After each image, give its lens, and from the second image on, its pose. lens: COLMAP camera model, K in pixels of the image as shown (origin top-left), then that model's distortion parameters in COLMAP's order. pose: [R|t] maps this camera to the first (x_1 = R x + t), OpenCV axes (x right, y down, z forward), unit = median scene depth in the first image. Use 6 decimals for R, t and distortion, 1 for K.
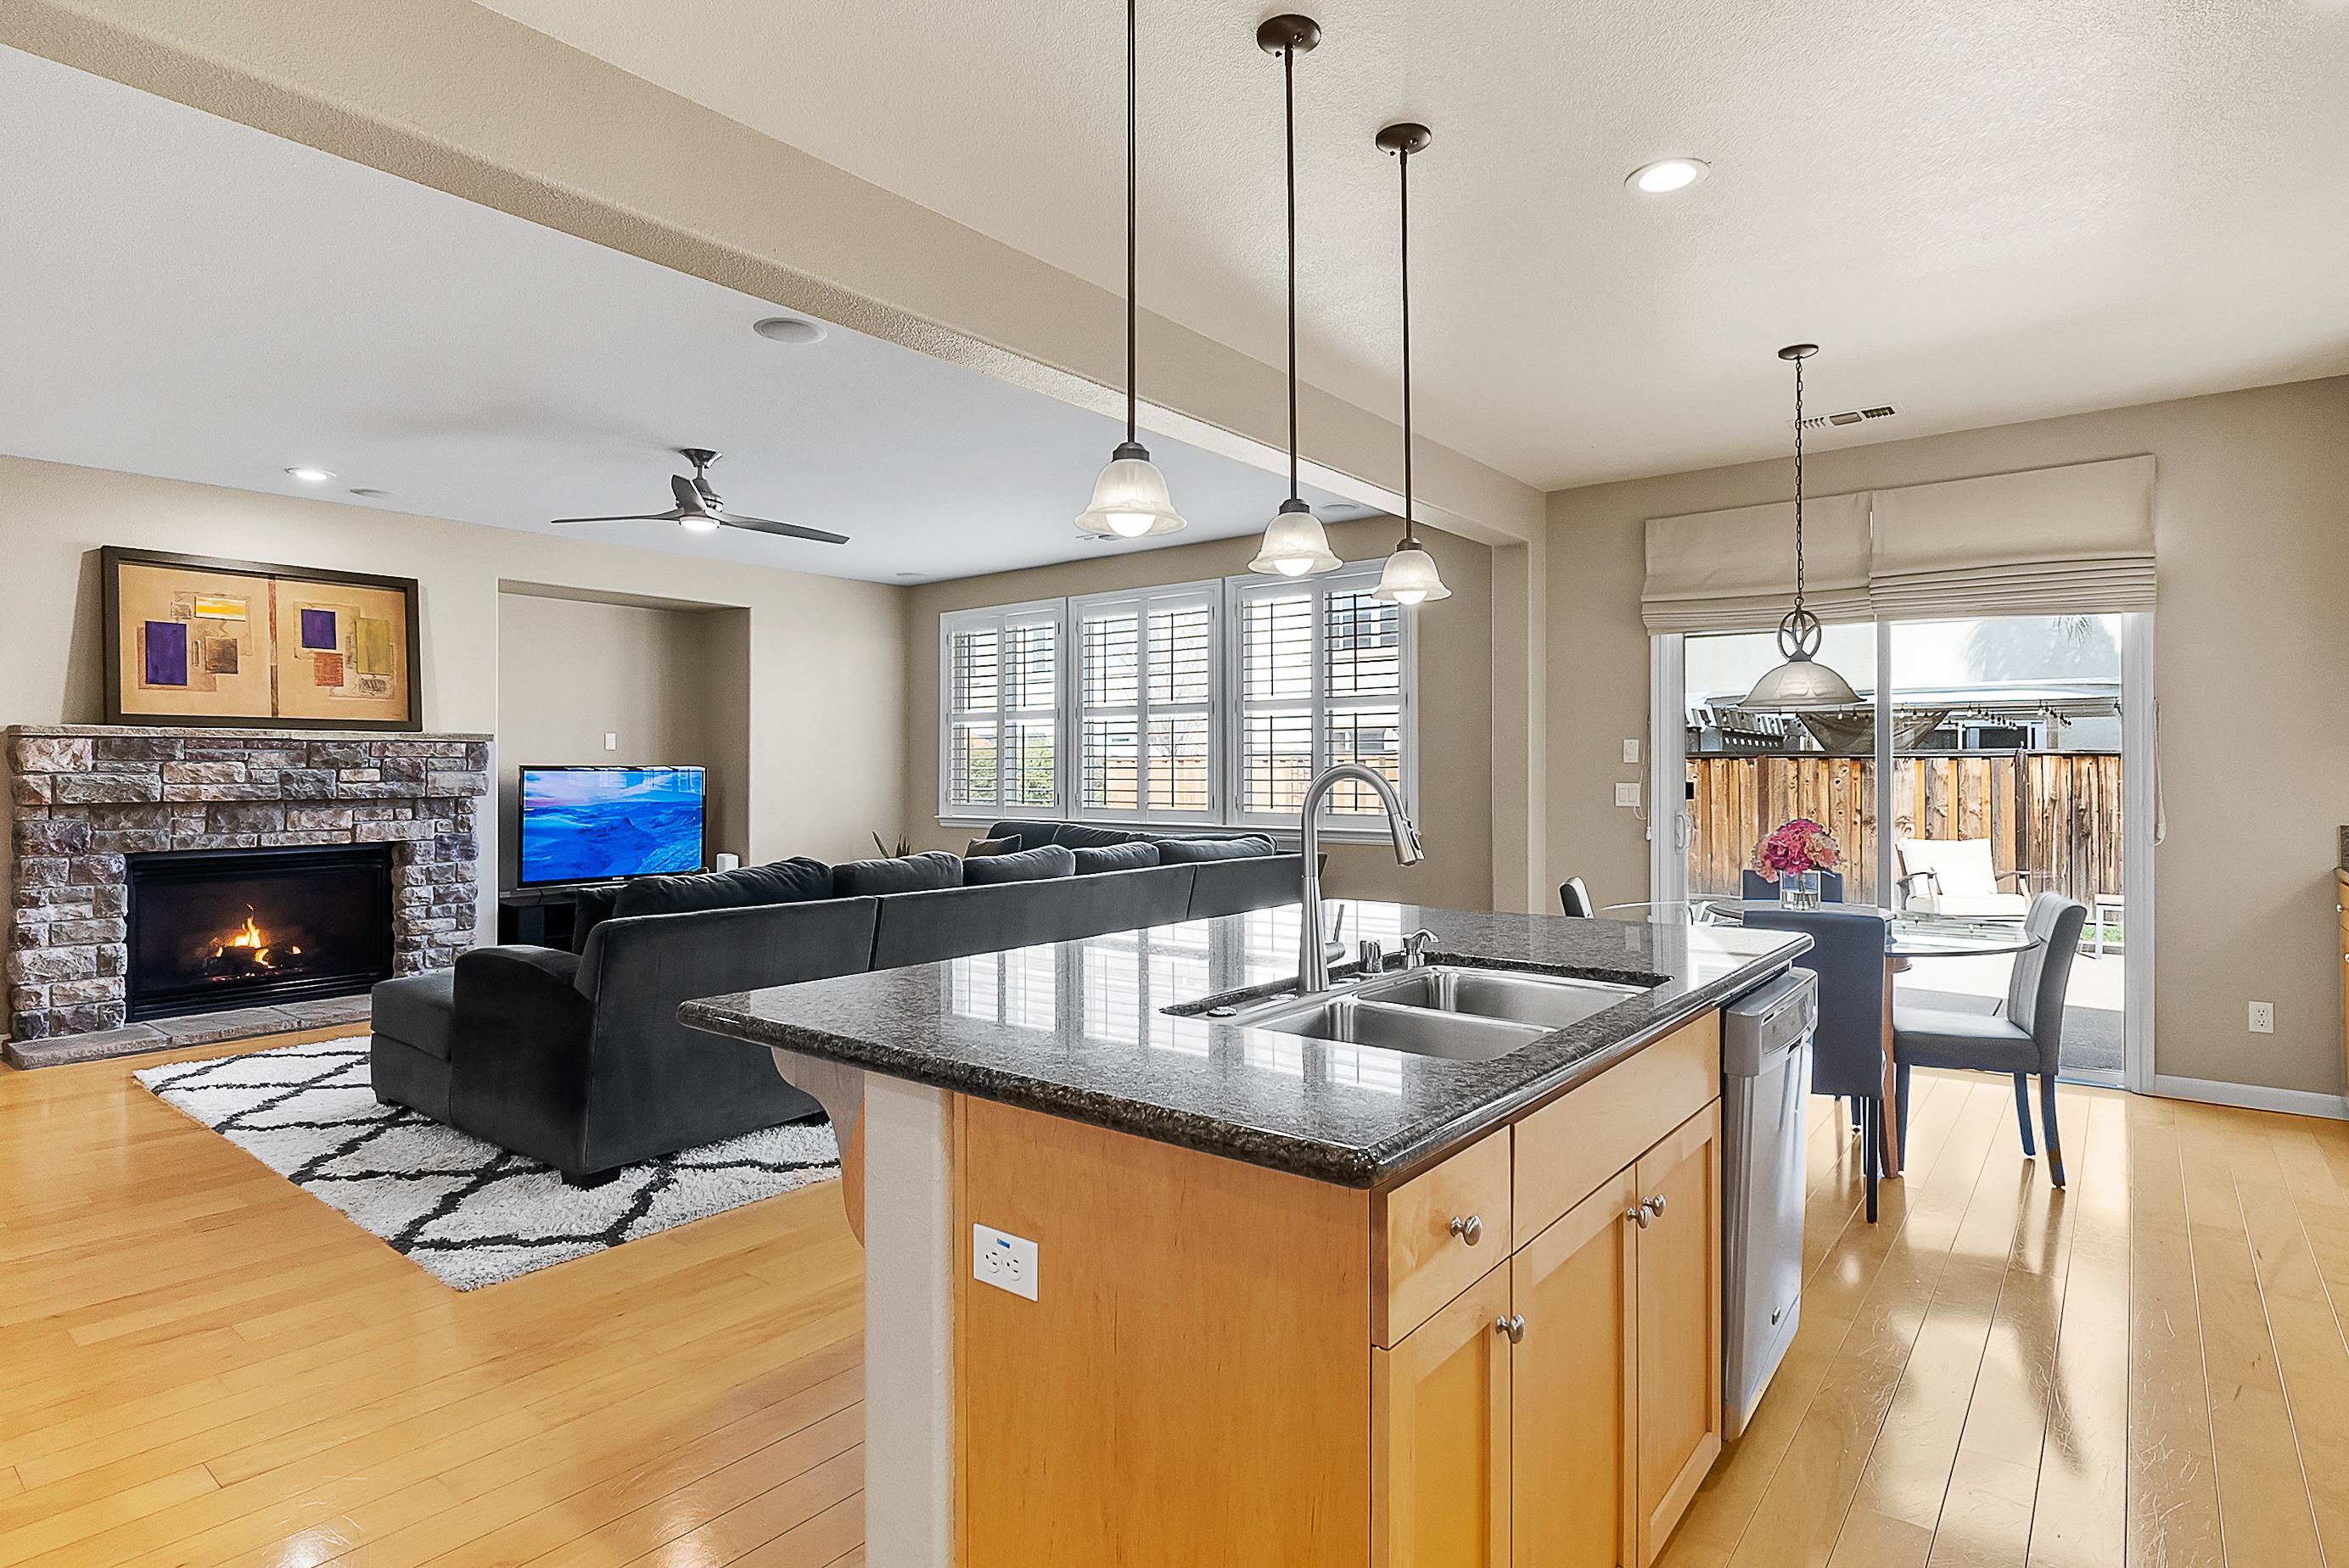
lens RADIAL K [[1217.2, 0, 1187.6], [0, 1217.2, 761.1], [0, 0, 1]] dist [-0.006016, 0.001147]
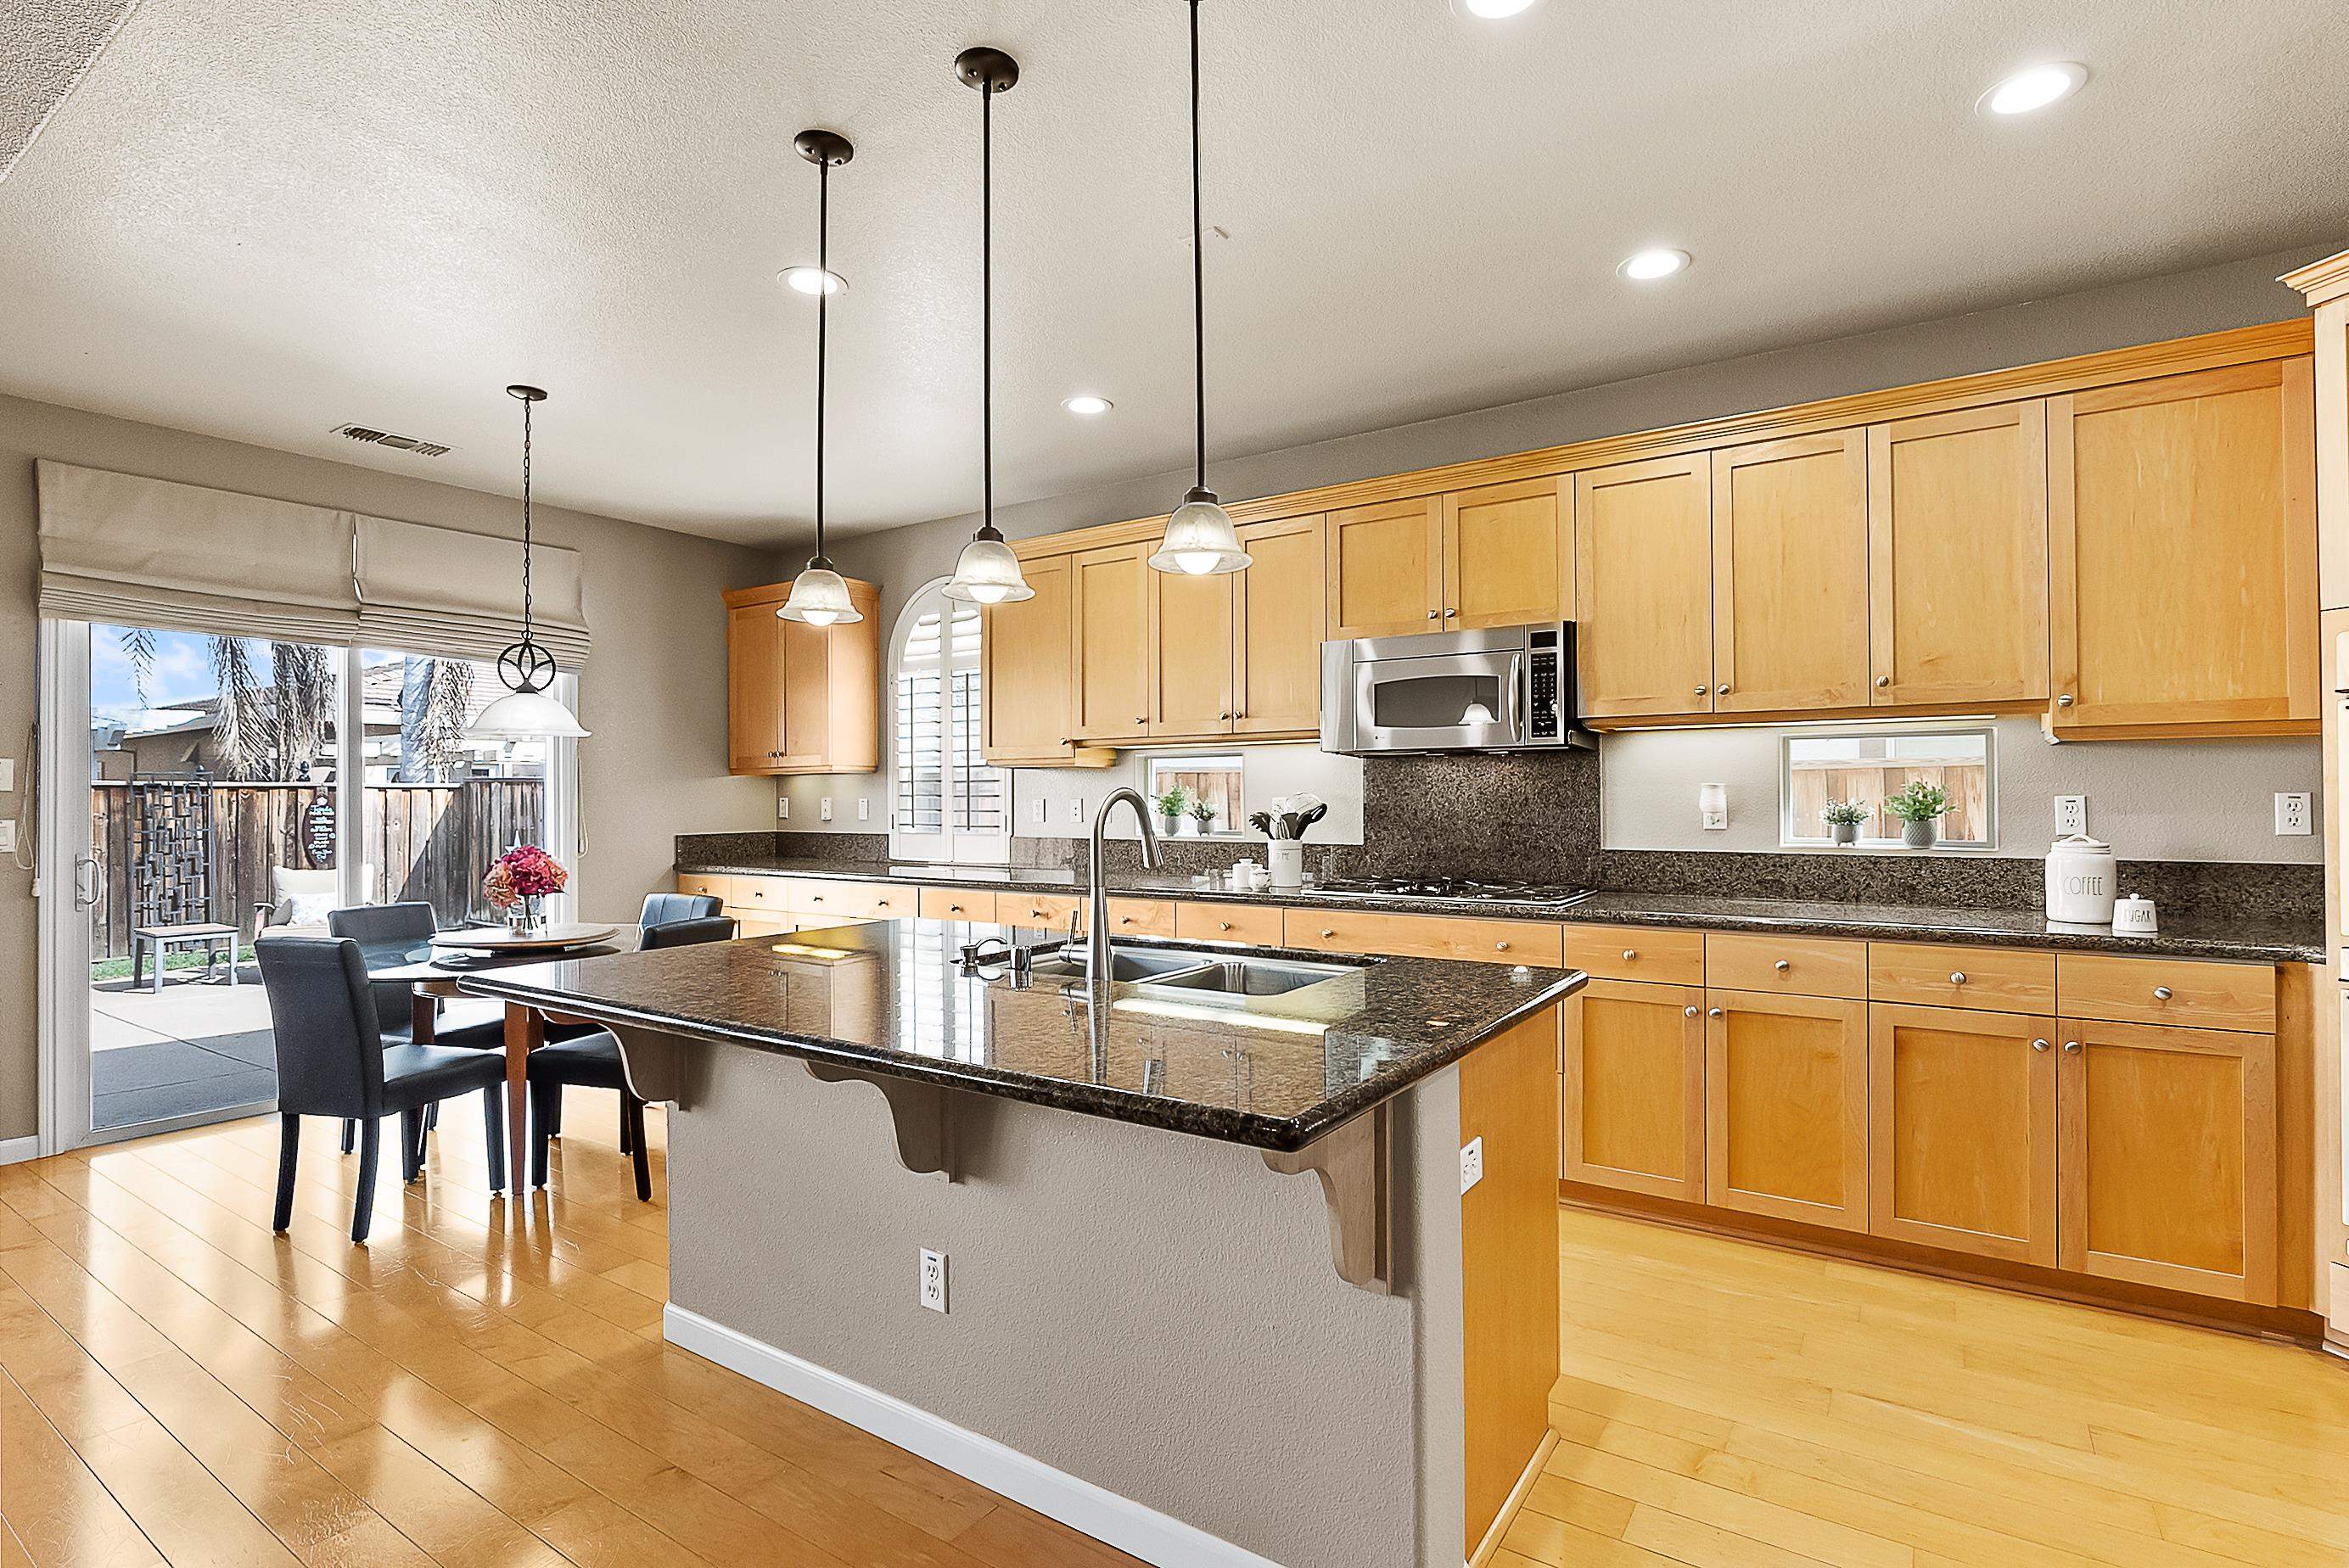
lens RADIAL K [[1145.5, 0, 1153.2], [0, 1145.5, 797.5], [0, 0, 1]] dist [0.000854, 0.001182]
pose [[-0.067375, -0.000048, 0.997728, -0.359412], [-0.001711, 0.999999, -0.000068, 0.004281], [-0.997726, -0.001712, -0.067375, 0.379757]]
